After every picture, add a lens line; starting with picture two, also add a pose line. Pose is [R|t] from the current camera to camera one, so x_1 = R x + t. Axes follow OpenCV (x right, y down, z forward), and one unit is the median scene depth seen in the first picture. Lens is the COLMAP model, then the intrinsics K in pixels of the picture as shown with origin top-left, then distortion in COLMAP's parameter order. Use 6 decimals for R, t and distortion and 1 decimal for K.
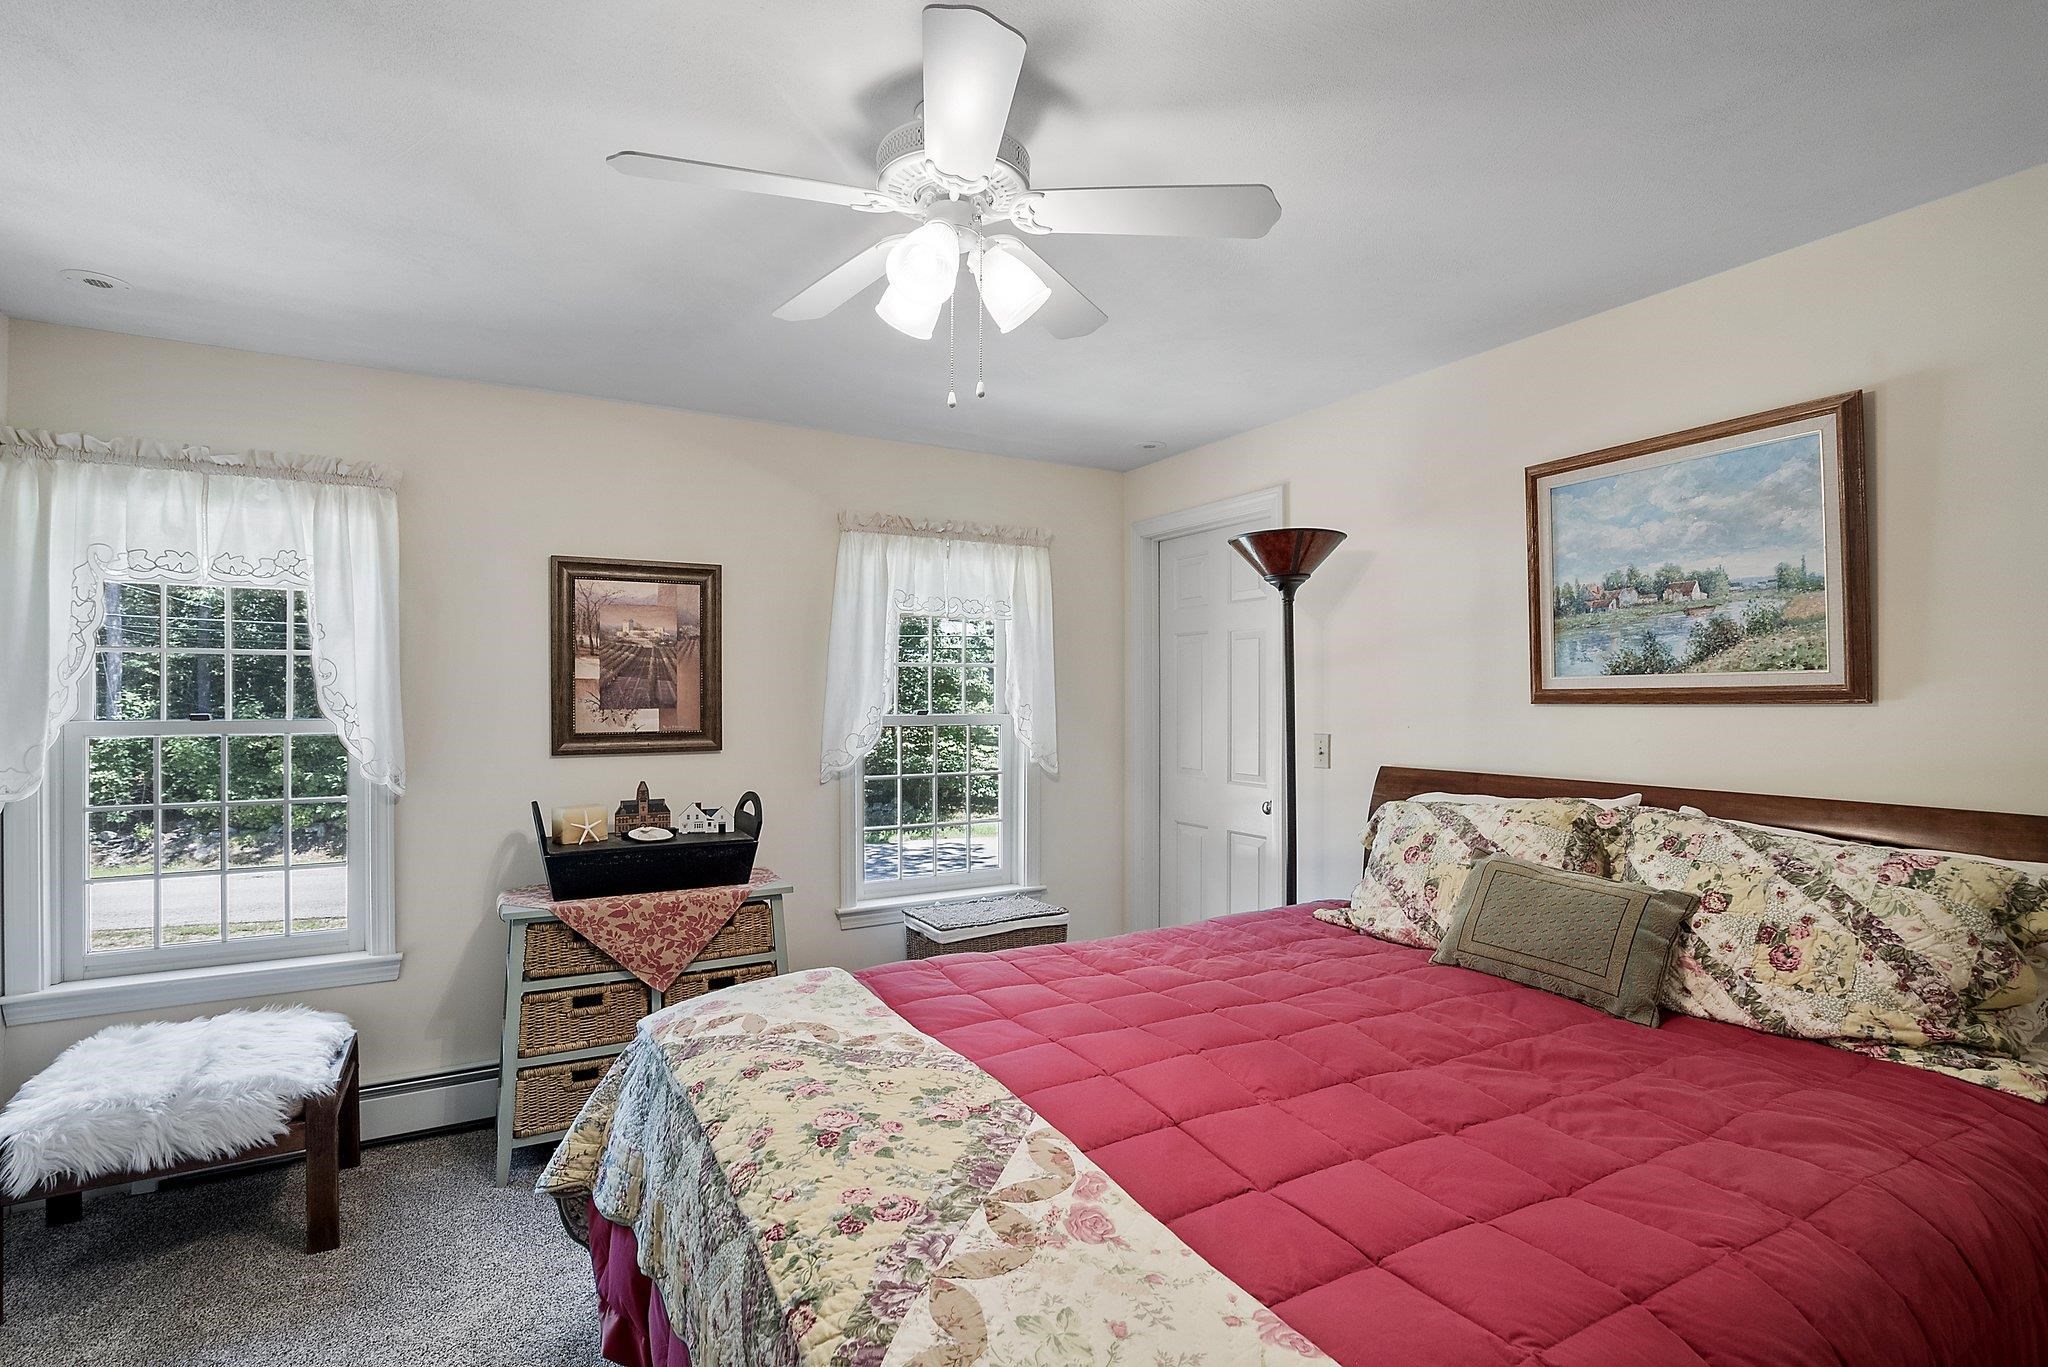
lens RADIAL K [[941.9, 0, 1035.4], [0, 941.9, 691.5], [0, 0, 1]] dist [-0.065005, 0.025701]
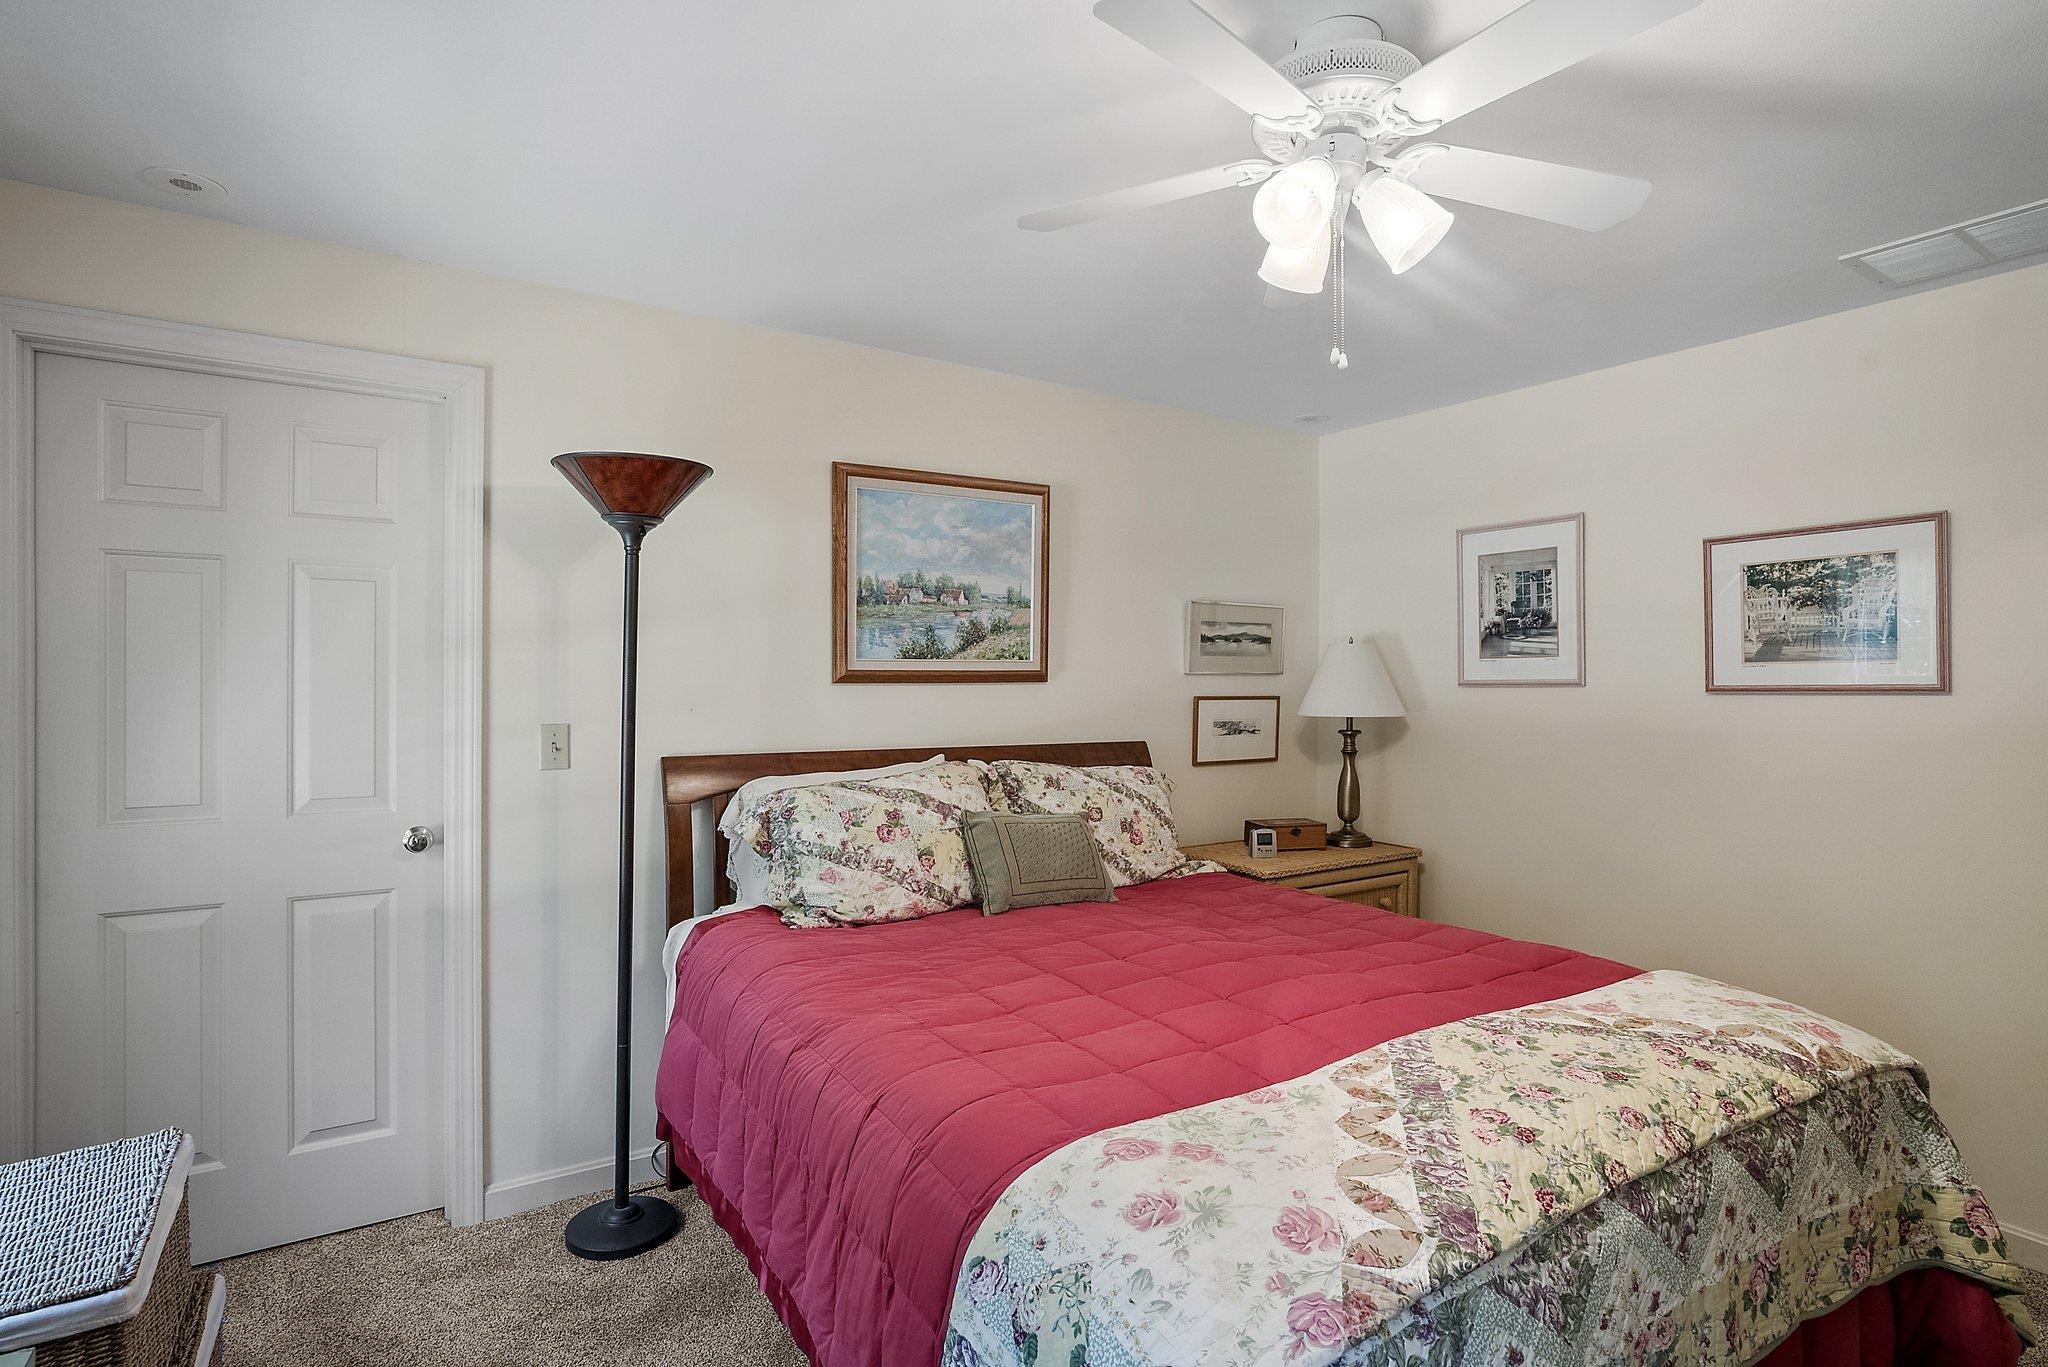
lens RADIAL K [[1000.6, 0, 1061.2], [0, 1000.6, 682.5], [0, 0, 1]] dist [-0.044344, 0.025999]
pose [[-0.046876, -0.006586, 0.998879, -0.759909], [-0.013491, 0.999891, 0.005959, 0.002397], [-0.998810, -0.013196, -0.046960, 0.950258]]
